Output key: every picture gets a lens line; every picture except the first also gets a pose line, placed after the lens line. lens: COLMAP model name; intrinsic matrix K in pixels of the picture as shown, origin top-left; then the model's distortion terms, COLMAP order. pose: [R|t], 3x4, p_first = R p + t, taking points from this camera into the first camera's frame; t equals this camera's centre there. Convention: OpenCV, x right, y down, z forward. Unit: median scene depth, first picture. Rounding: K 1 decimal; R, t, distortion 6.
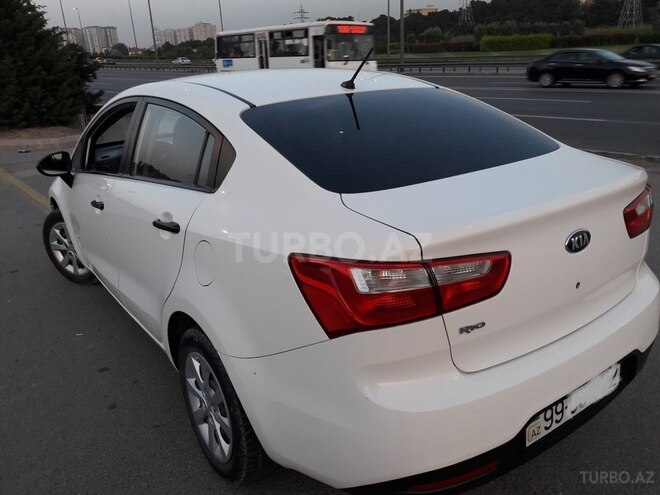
lens RADIAL K [[544.9, 0, 328.7], [0, 544.9, 247.8], [0, 0, 1]] dist [0.070922, -0.160700]
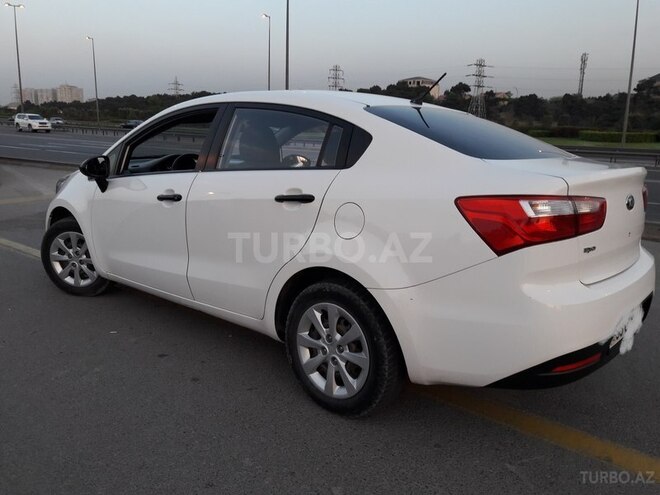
lens RADIAL K [[544.9, 0, 328.7], [0, 544.9, 247.8], [0, 0, 1]] dist [0.070922, -0.160700]
pose [[0.970954, 0.026053, 0.237842, -0.394855], [0.005451, 0.991388, -0.130847, 0.174056], [-0.239203, 0.128343, 0.962450, -0.112799]]
